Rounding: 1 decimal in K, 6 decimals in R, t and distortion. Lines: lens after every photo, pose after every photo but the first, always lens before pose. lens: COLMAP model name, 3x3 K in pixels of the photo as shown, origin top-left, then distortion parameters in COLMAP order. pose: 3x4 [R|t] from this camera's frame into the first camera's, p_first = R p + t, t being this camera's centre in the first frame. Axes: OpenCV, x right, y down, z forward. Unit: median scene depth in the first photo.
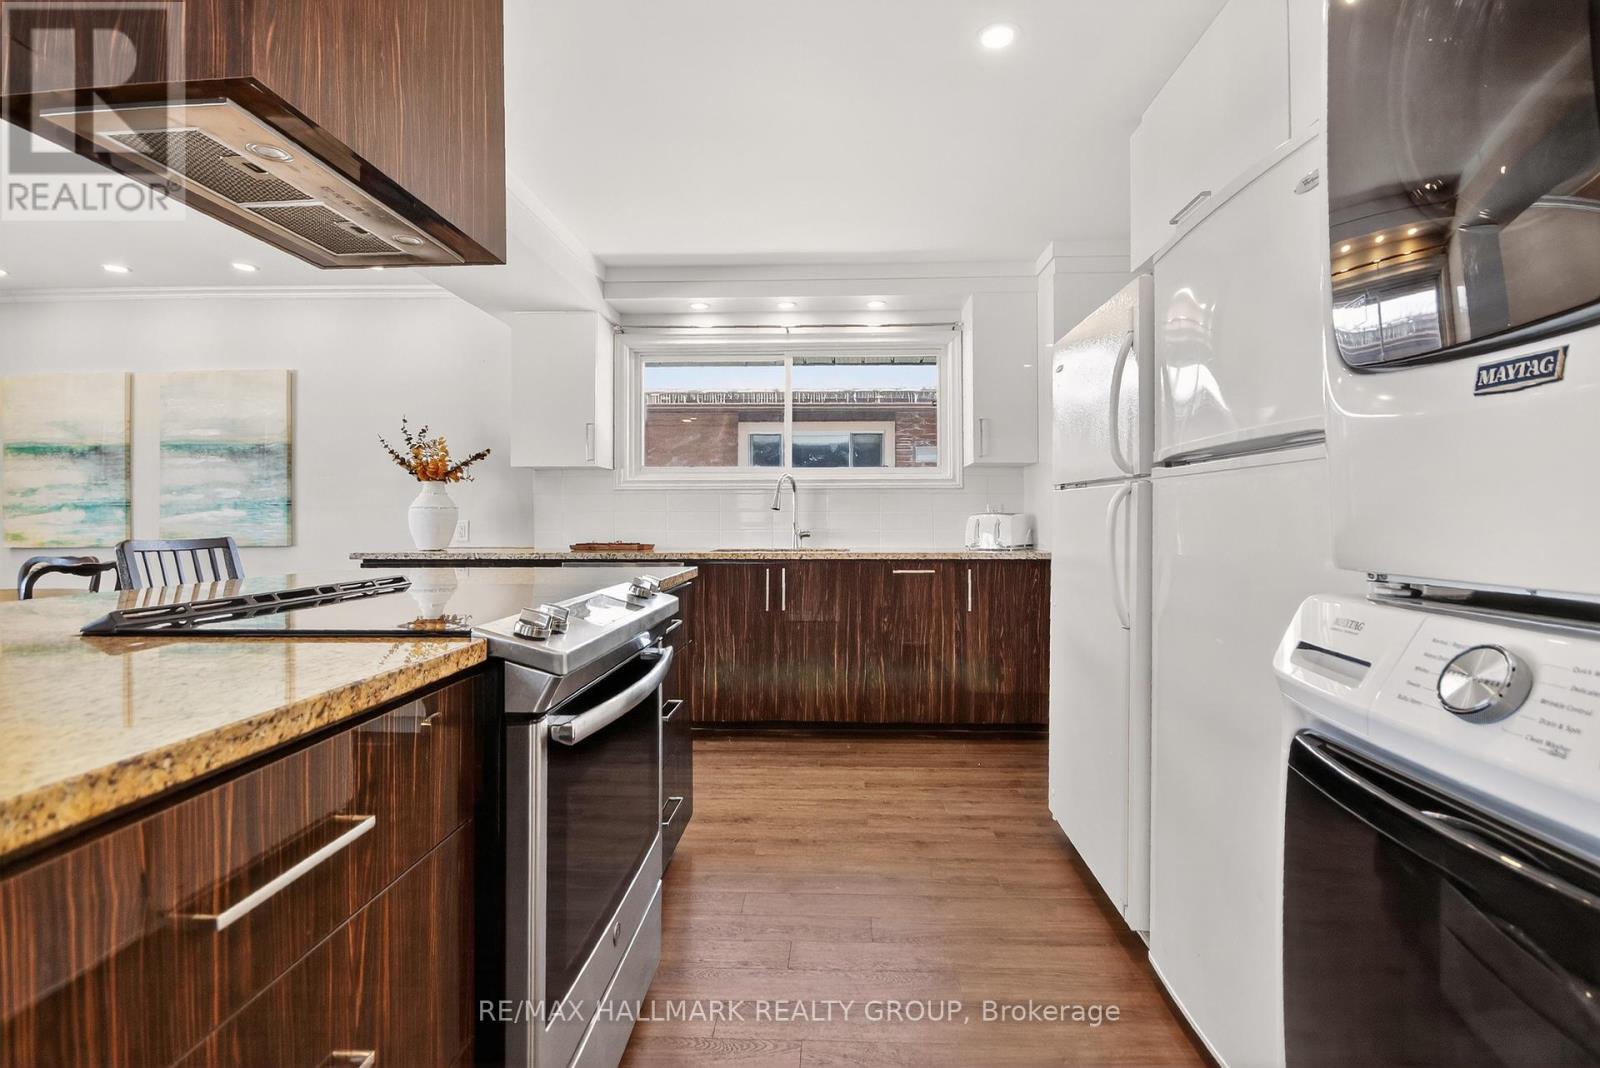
lens RADIAL K [[739.9, 0, 798.6], [0, 739.9, 510.5], [0, 0, 1]] dist [-0.001636, -0.004063]
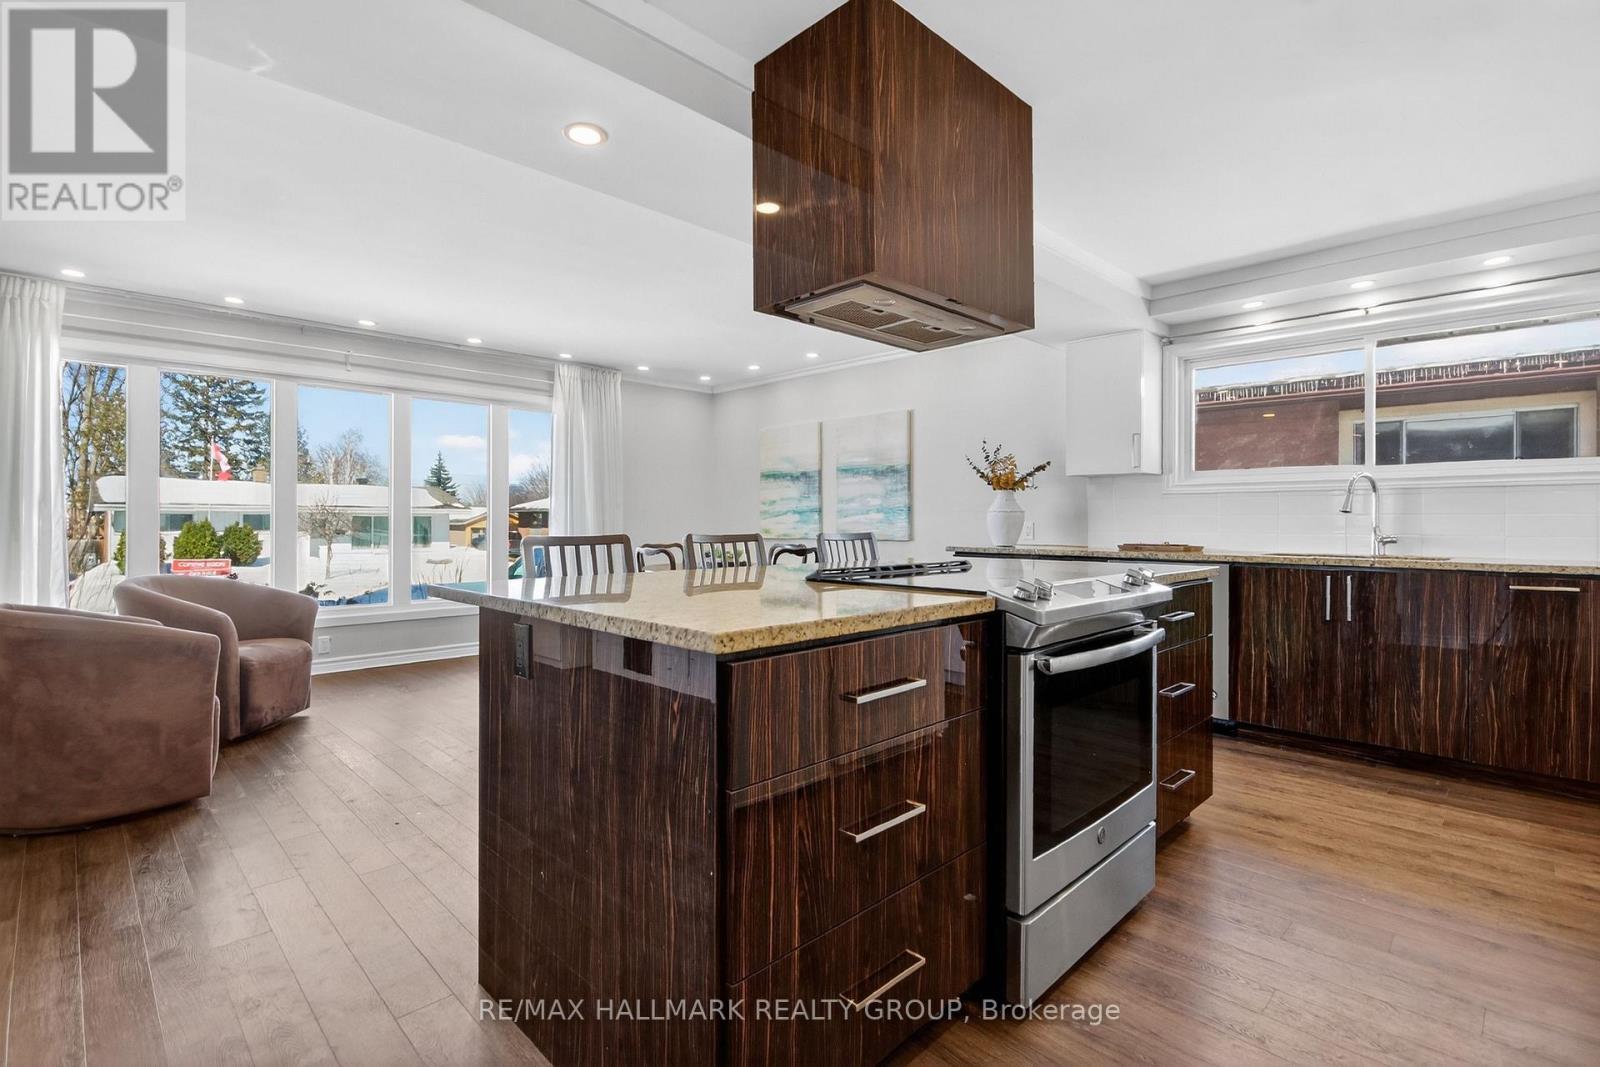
lens RADIAL K [[739.9, 0, 794.1], [0, 739.9, 521.3], [0, 0, 1]] dist [-0.001636, -0.004063]
pose [[0.717569, 0.003882, -0.696477, 0.130248], [0.004575, 0.999937, 0.010287, -0.002171], [0.696473, -0.010568, 0.717505, -0.151593]]
